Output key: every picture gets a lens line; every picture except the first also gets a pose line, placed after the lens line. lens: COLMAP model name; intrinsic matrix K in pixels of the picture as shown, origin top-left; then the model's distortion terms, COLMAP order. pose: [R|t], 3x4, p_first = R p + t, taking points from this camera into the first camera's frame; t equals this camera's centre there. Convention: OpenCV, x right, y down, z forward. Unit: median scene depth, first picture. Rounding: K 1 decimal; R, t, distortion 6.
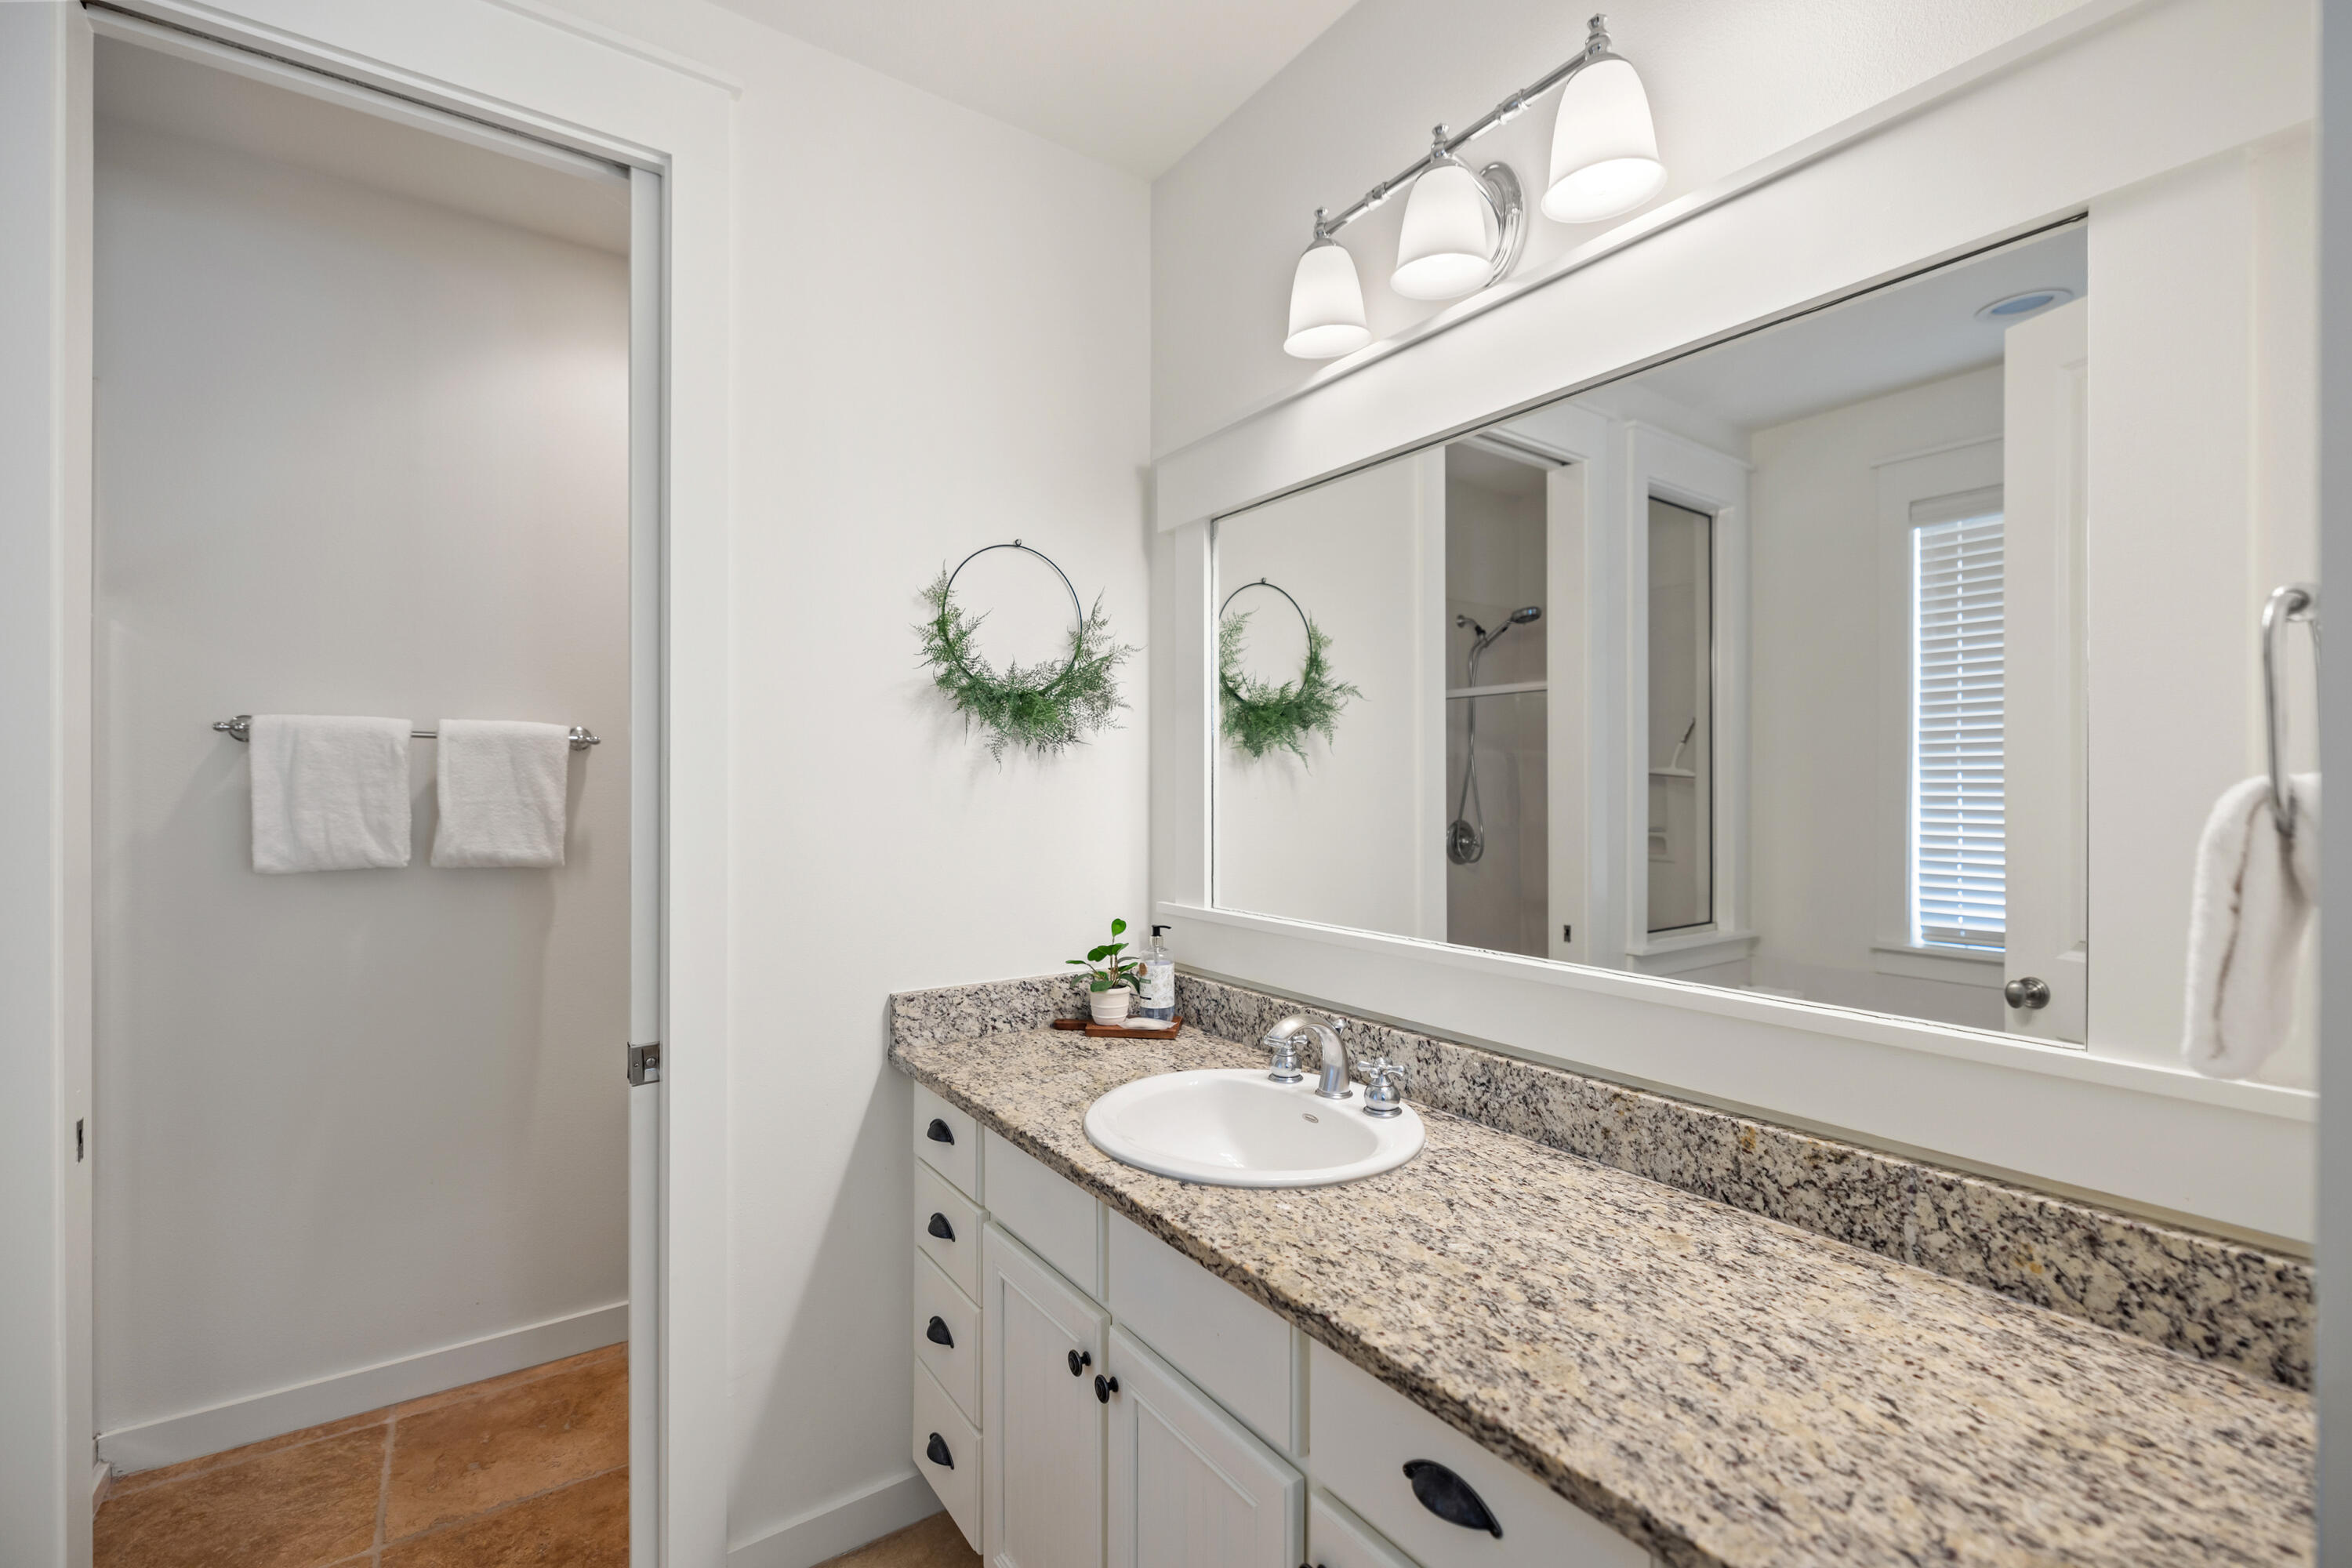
lens RADIAL K [[1023.2, 0, 1182.6], [0, 1023.2, 791.8], [0, 0, 1]] dist [-0.005046, -0.000817]
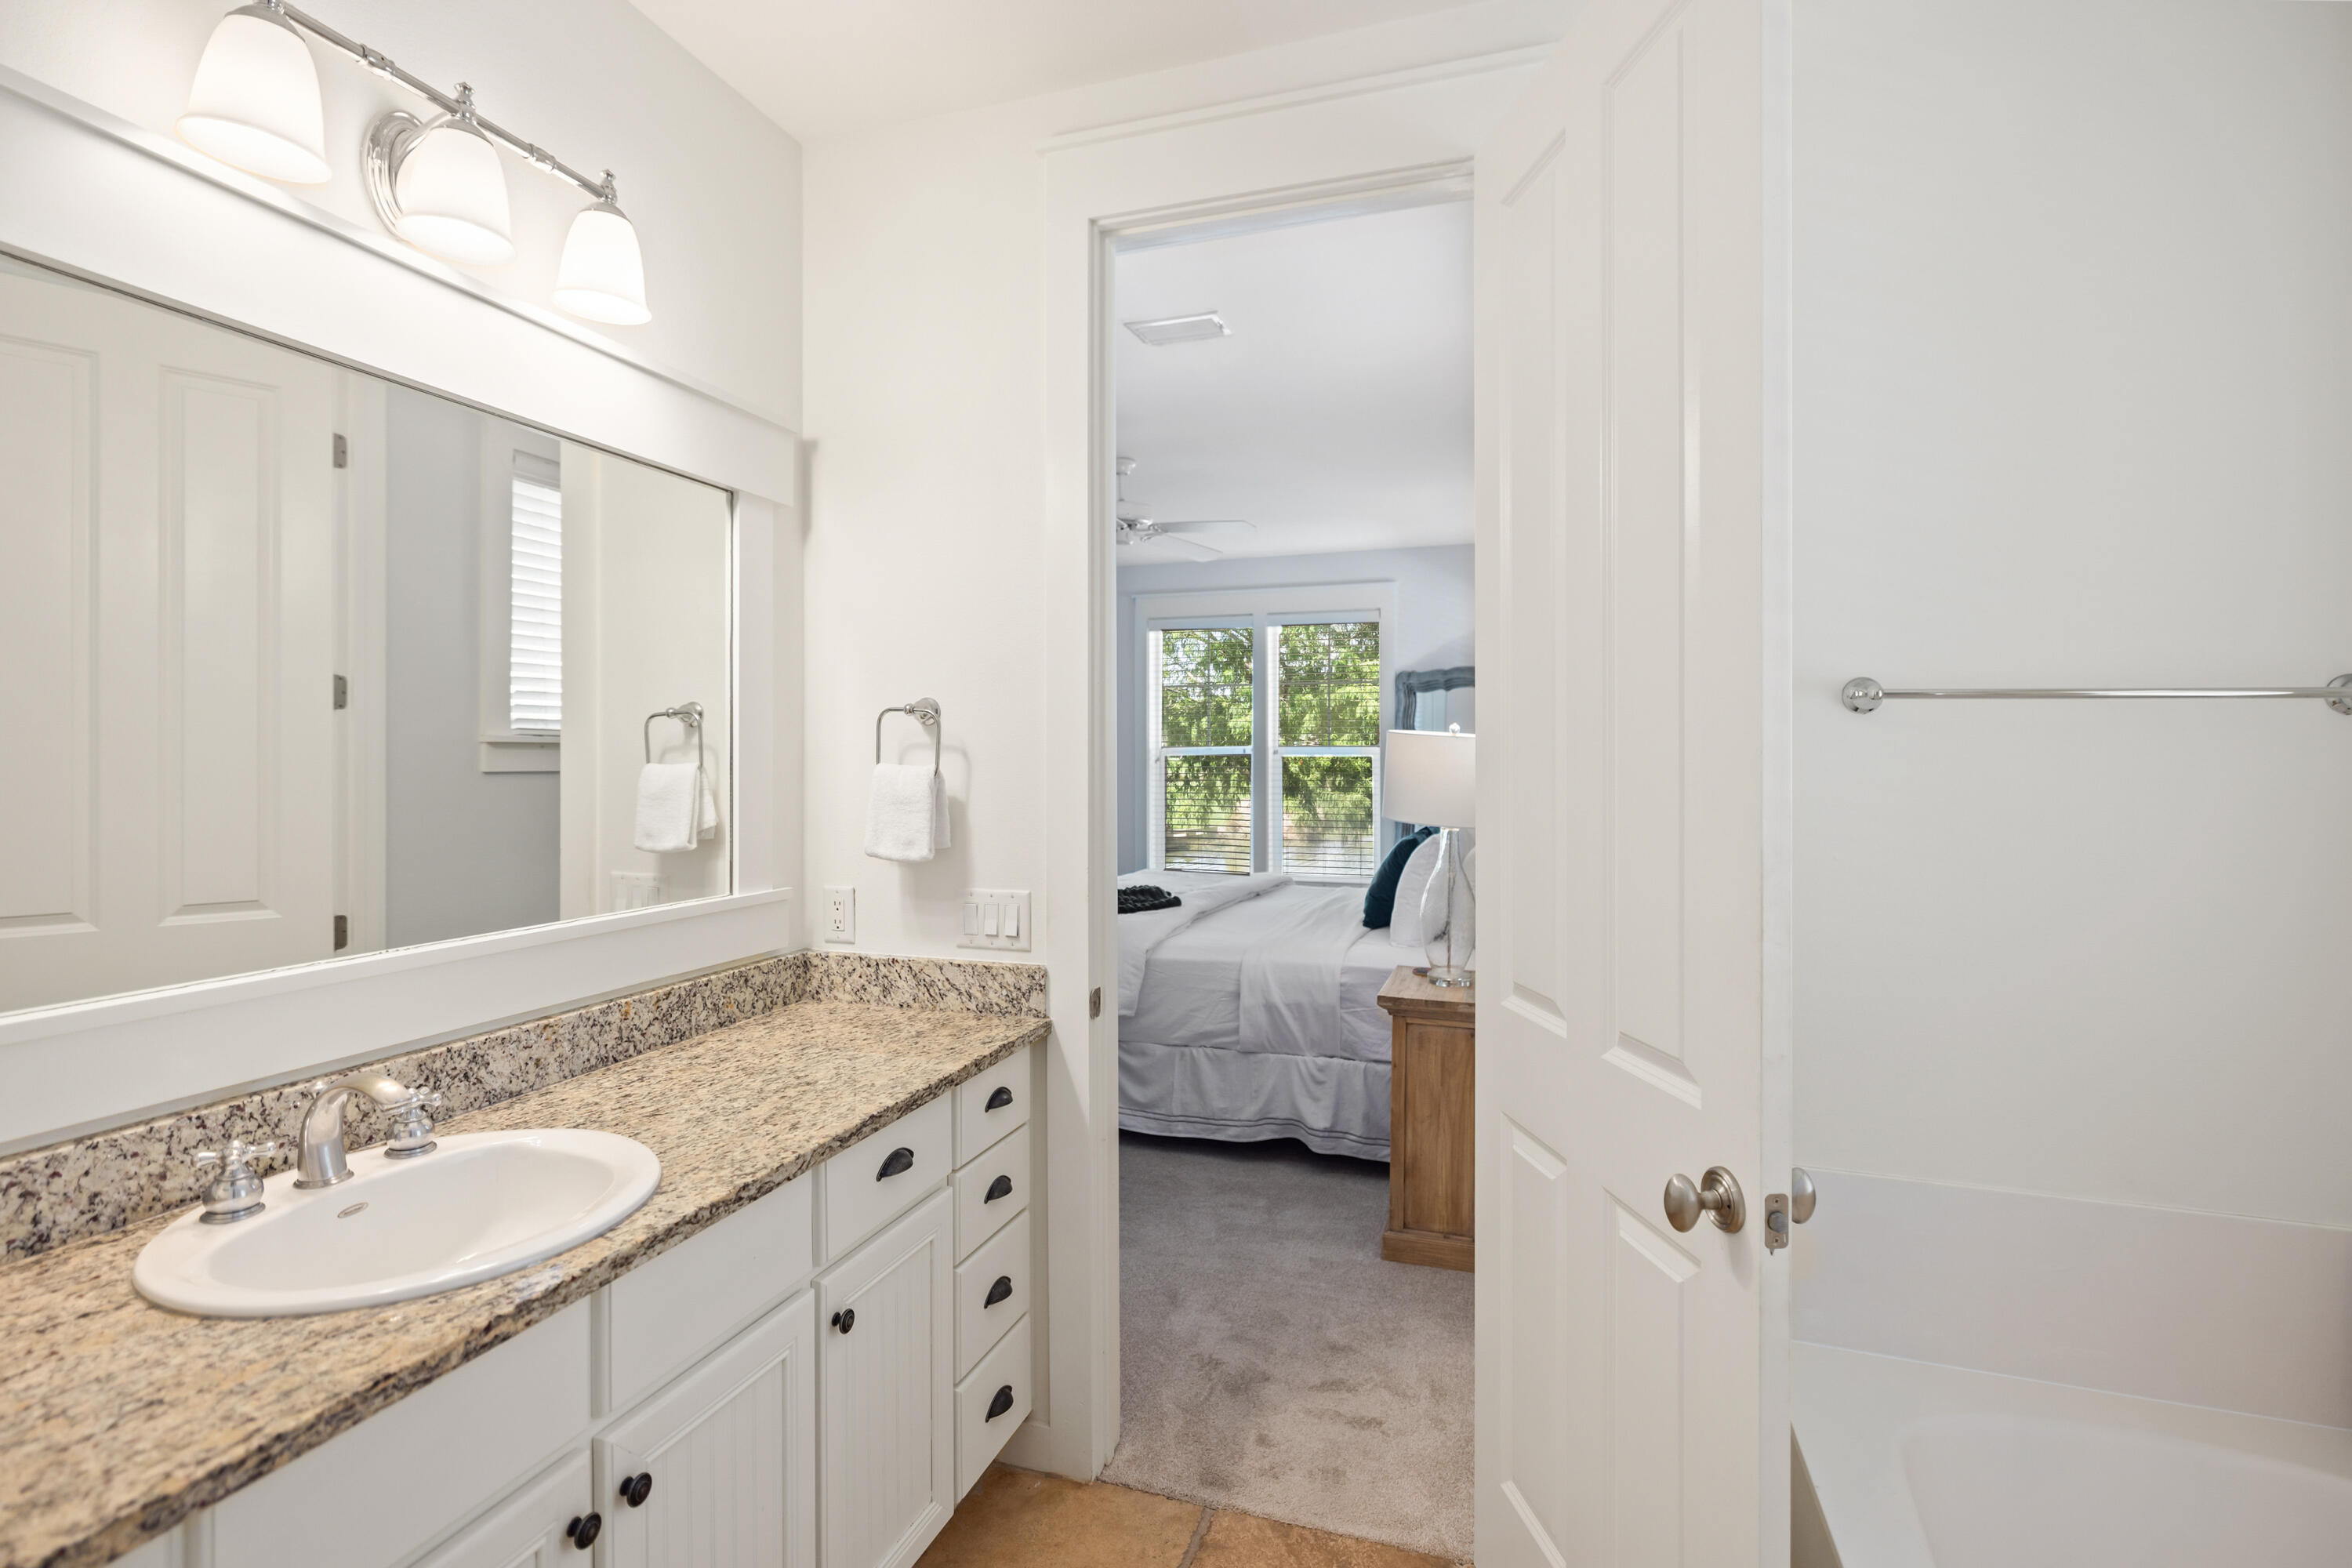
lens RADIAL K [[1108.6, 0, 1188.8], [0, 1108.6, 764.9], [0, 0, 1]] dist [-0.001115, -0.002078]
pose [[-0.604770, -0.008682, 0.796353, -1.215409], [0.002734, 0.999912, 0.012978, -0.030766], [-0.796395, 0.010026, -0.604693, 1.335757]]
